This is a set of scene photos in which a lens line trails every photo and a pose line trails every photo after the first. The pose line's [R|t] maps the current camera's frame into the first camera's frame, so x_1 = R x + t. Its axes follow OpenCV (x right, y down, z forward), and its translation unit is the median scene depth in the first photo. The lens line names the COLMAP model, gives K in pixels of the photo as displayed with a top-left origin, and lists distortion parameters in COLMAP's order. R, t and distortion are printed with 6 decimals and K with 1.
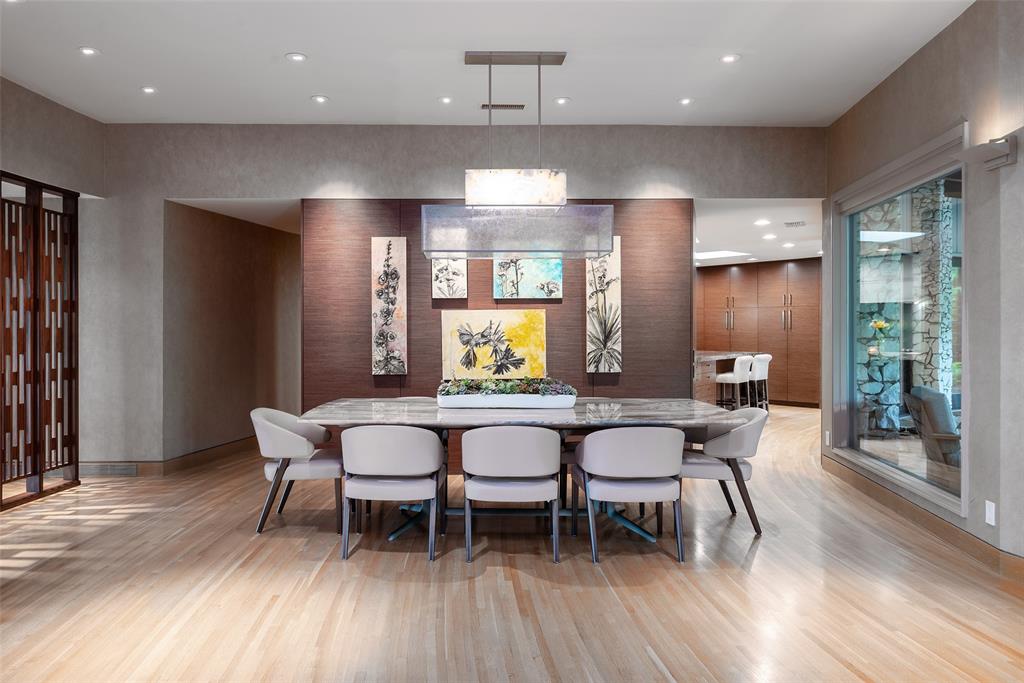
lens RADIAL K [[714.2, 0, 466.2], [0, 714.2, 329.2], [0, 0, 1]] dist [-0.005132, -0.002082]
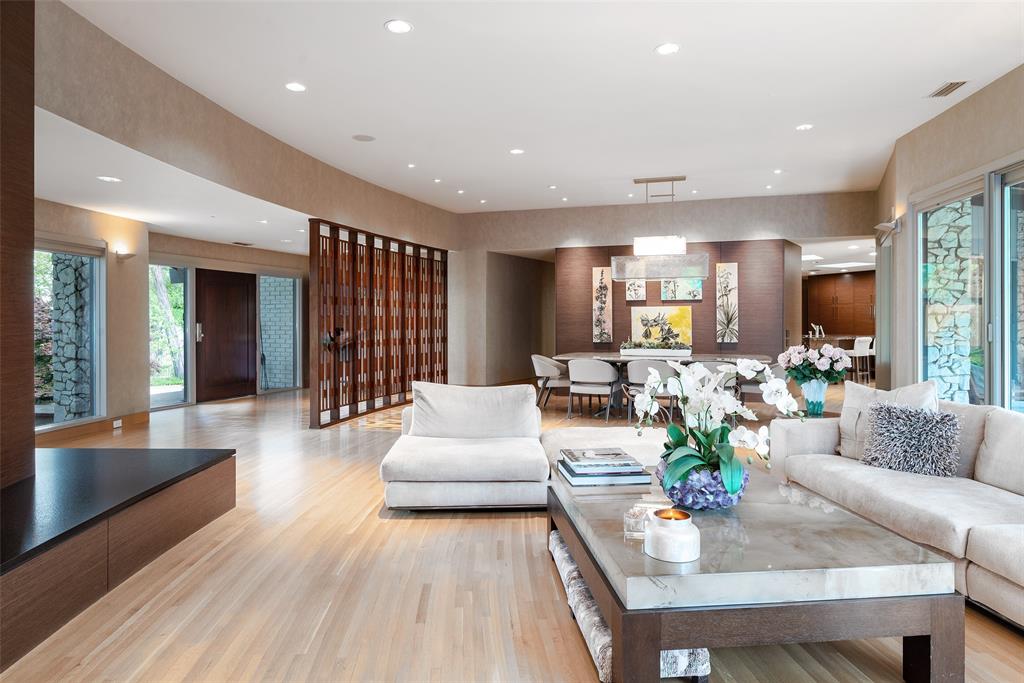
lens RADIAL K [[585.8, 0, 511.2], [0, 585.8, 335.0], [0, 0, 1]] dist [-0.007177, -0.000526]
pose [[0.952840, 0.007084, -0.303389, 0.125467], [0.000146, 0.999717, 0.023801, 0.009004], [0.303472, -0.022723, 0.952569, -0.502389]]
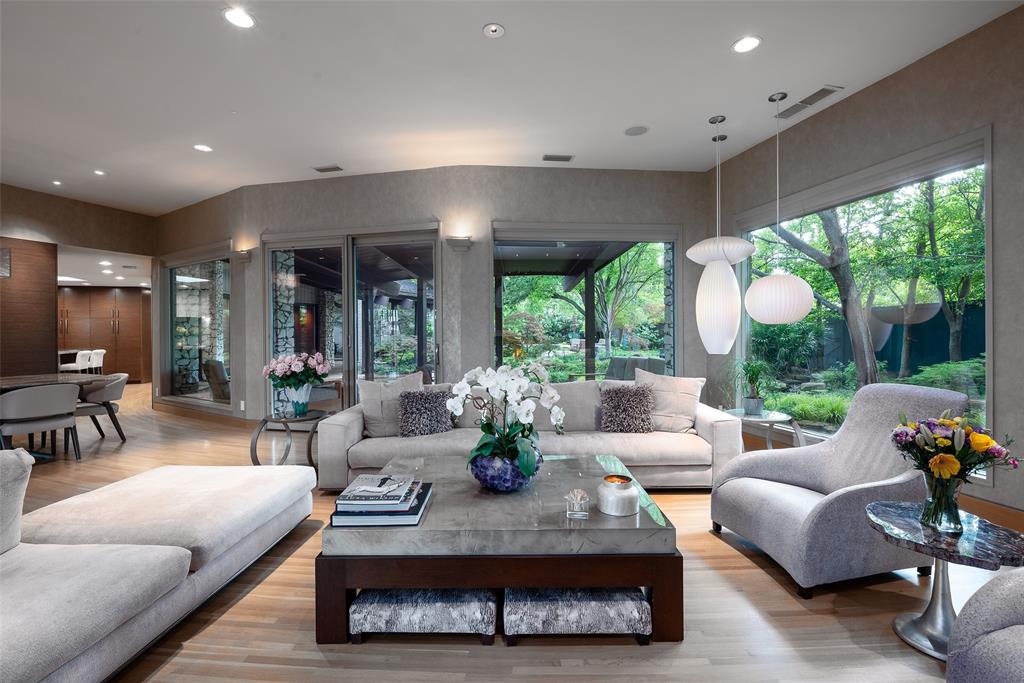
lens RADIAL K [[454.7, 0, 514.4], [0, 454.7, 336.5], [0, 0, 1]] dist [-0.011233, 0.000148]
pose [[0.387396, -0.007693, 0.921881, -0.183597], [0.005384, 0.999967, 0.006082, 0.011671], [-0.921898, 0.002607, 0.387424, -0.256039]]
